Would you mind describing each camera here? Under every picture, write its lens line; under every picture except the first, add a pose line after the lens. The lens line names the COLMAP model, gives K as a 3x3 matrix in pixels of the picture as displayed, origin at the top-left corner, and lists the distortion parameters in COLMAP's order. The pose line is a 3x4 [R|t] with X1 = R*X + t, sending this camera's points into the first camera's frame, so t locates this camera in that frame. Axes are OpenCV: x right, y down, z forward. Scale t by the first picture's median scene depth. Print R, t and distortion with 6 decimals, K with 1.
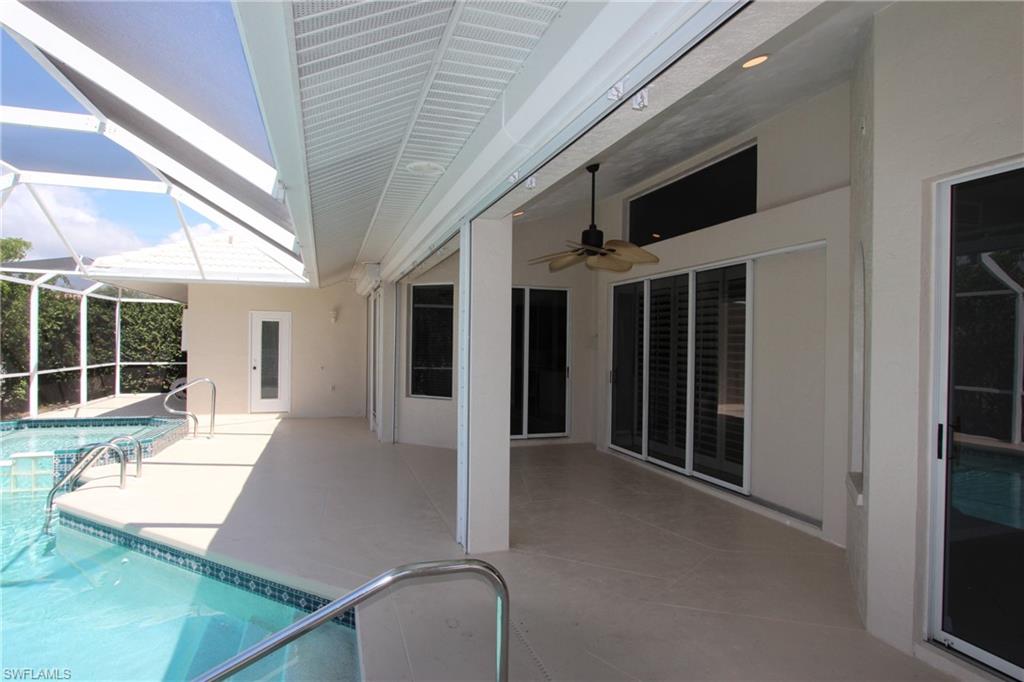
lens RADIAL K [[559.7, 0, 512.0], [0, 559.7, 341.0], [0, 0, 1]] dist [0.000085, 0.000155]
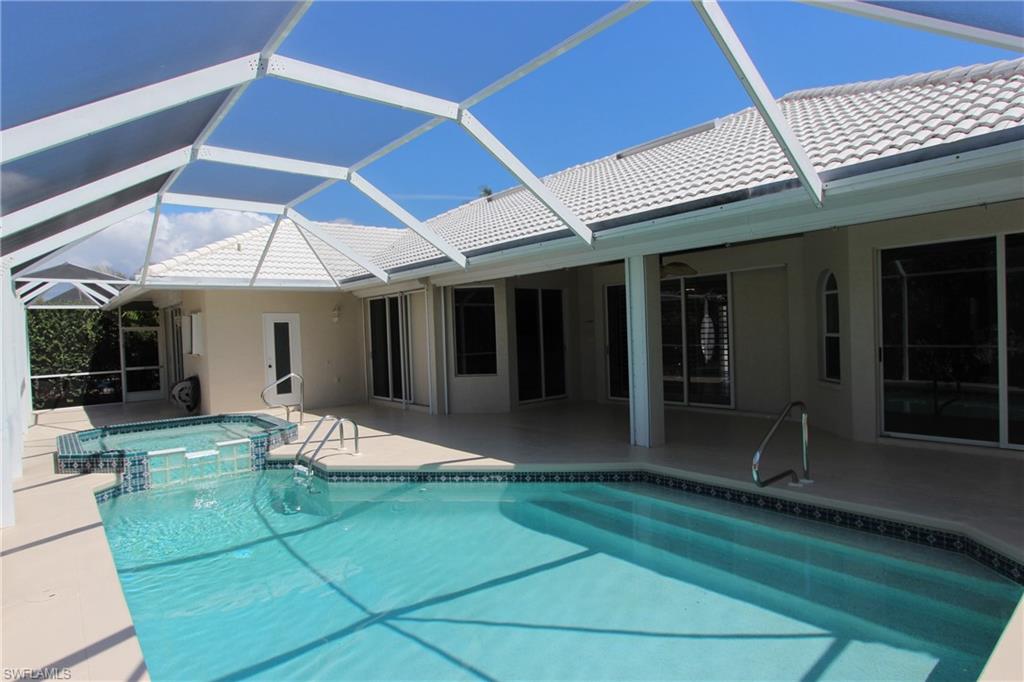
lens RADIAL K [[559.7, 0, 512.0], [0, 559.7, 341.0], [0, 0, 1]] dist [0.000085, 0.000155]
pose [[0.926465, -0.055065, 0.372330, -0.505614], [0.048793, 0.998464, 0.026254, -0.007166], [-0.373204, -0.006157, 0.927729, -0.206096]]
